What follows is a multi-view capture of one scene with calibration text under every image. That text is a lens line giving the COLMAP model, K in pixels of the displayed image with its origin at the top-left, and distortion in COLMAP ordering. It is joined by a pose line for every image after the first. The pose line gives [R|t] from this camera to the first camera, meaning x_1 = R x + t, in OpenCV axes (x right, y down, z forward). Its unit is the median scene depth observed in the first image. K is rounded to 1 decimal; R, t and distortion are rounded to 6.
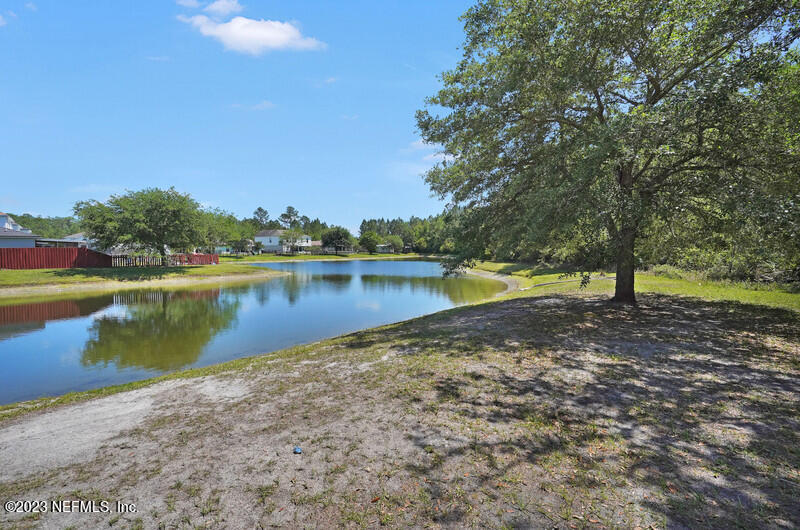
lens RADIAL K [[368.6, 0, 400.3], [0, 368.6, 259.3], [0, 0, 1]] dist [-0.000387, 0.001887]
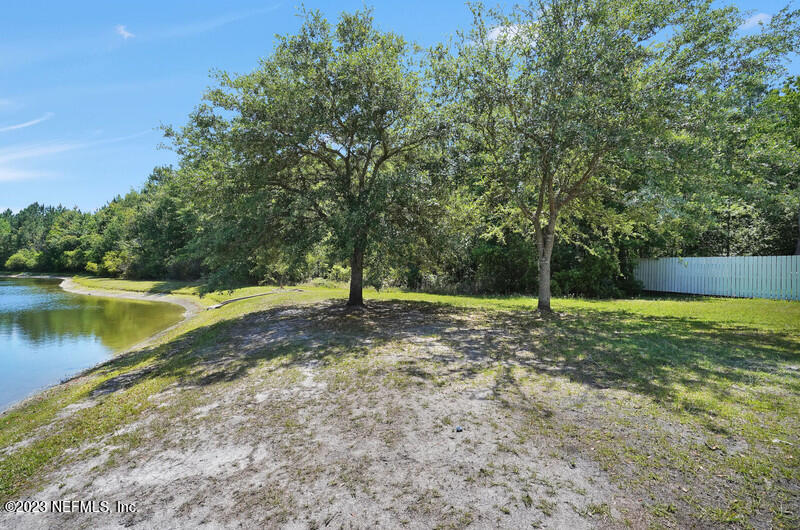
lens RADIAL K [[368.6, 0, 399.3], [0, 368.6, 264.6], [0, 0, 1]] dist [-0.000387, 0.001887]
pose [[0.558736, 0.008433, 0.829303, -0.986755], [0.017730, 0.999598, -0.022110, 0.007087], [-0.829156, 0.027057, 0.558362, 0.342458]]
